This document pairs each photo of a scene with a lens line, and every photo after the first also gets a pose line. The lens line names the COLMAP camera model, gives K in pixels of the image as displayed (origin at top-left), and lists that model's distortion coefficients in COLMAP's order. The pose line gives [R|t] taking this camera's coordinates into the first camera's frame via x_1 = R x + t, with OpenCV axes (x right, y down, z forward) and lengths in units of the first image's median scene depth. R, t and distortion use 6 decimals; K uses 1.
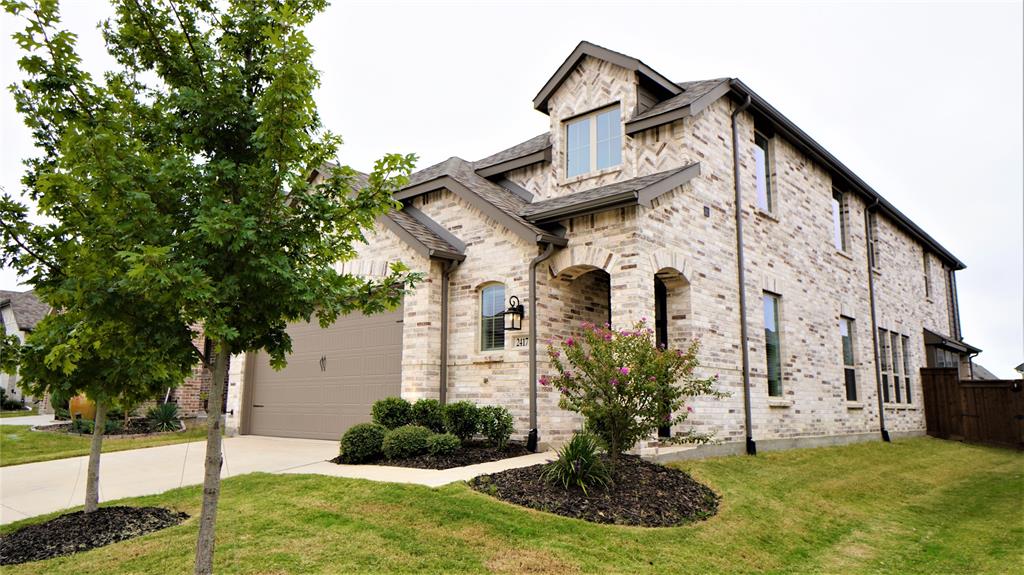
lens RADIAL K [[680.4, 0, 512.0], [0, 680.4, 287.5], [0, 0, 1]] dist [0.000126, -0.000009]
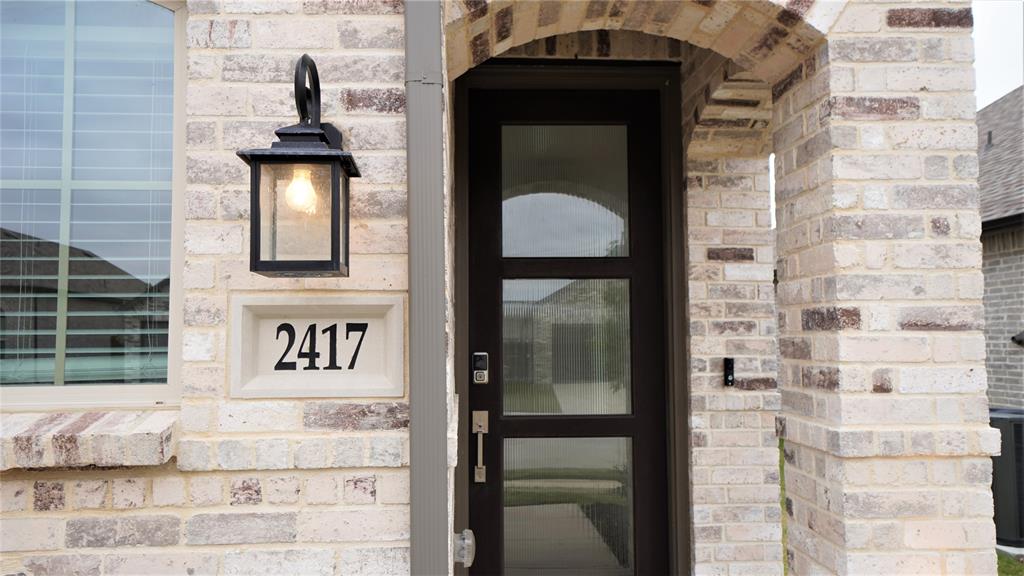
lens RADIAL K [[816.2, 0, 512.0], [0, 816.2, 288.0], [0, 0, 1]] dist [0.048489, 0.000183]
pose [[0.704693, 0.033109, 0.708739, -0.095274], [-0.107449, 0.992369, 0.060477, 0.047970], [-0.701329, -0.118771, 0.702874, 0.819494]]
